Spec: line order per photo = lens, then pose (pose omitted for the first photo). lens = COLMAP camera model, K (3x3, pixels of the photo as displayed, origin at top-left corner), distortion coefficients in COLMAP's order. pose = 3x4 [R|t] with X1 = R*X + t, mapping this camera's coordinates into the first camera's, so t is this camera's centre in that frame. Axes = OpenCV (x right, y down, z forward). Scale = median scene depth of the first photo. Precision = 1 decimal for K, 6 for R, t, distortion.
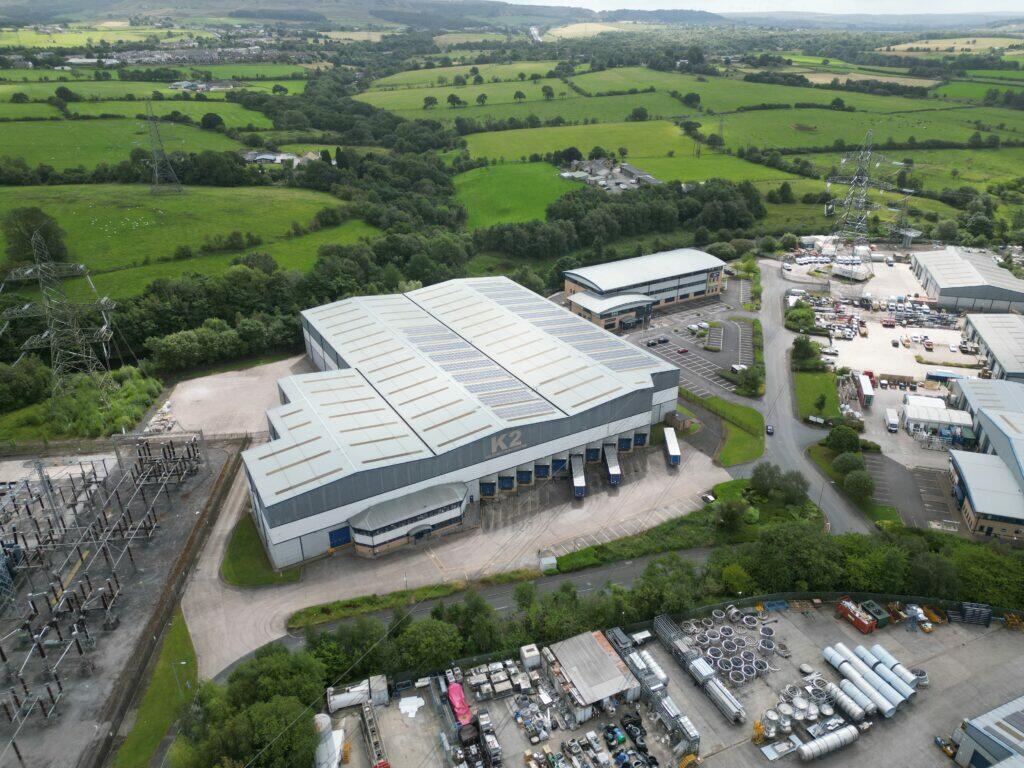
lens RADIAL K [[712.3, 0, 512.0], [0, 712.3, 384.0], [0, 0, 1]] dist [0.061228, -0.051214]
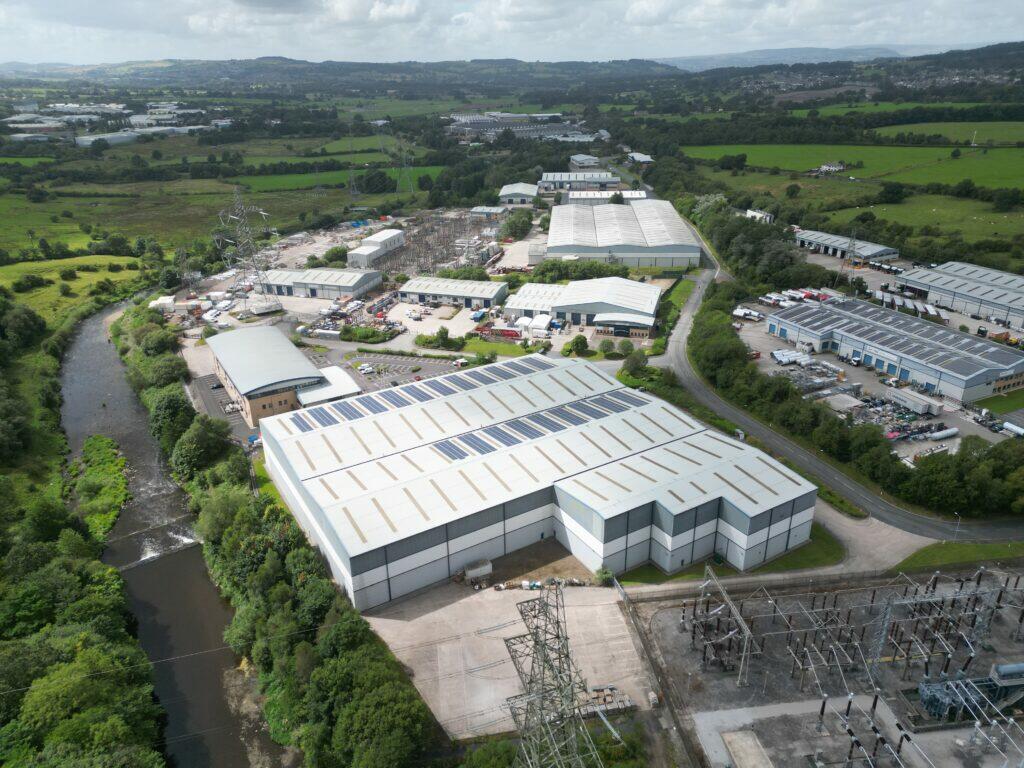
lens RADIAL K [[712.3, 0, 512.0], [0, 712.3, 384.0], [0, 0, 1]] dist [0.061228, -0.051214]
pose [[-0.034981, -0.396963, 0.917168, -0.741241], [0.447208, 0.814502, 0.369584, -0.358088], [-0.893746, 0.423093, 0.149033, 0.639377]]
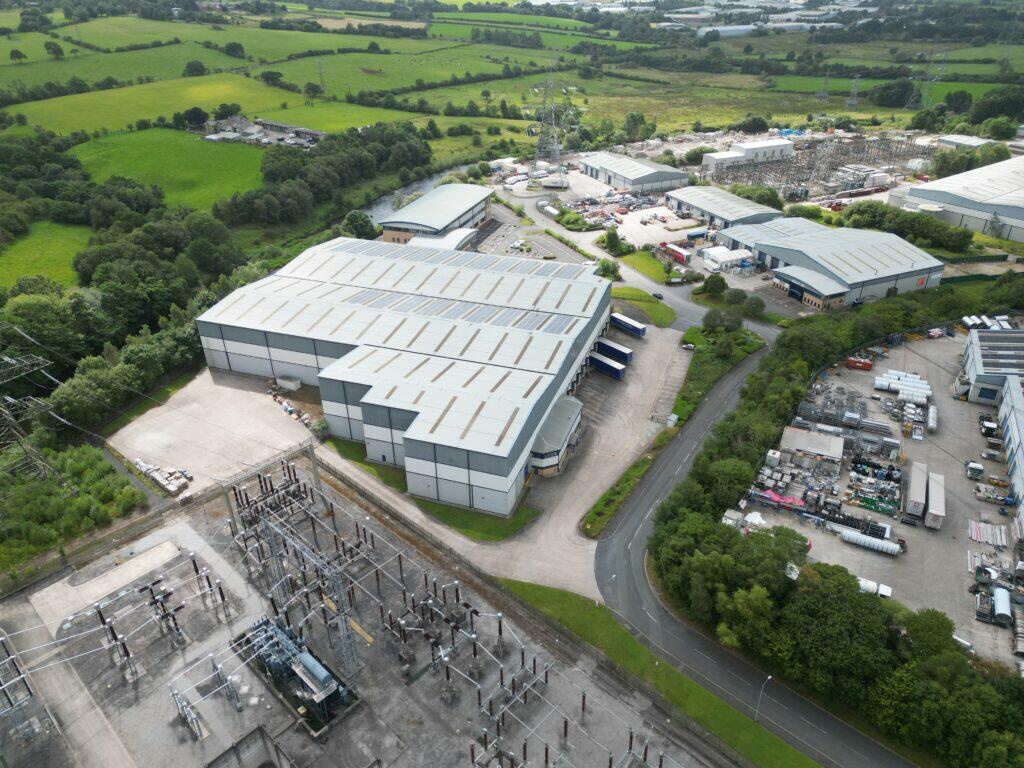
lens RADIAL K [[712.3, 0, 512.0], [0, 712.3, 384.0], [0, 0, 1]] dist [0.061228, -0.051214]
pose [[0.755845, -0.324981, 0.568406, -0.469814], [0.290538, 0.944449, 0.153635, -0.045586], [-0.586759, 0.049019, 0.808276, 0.081799]]
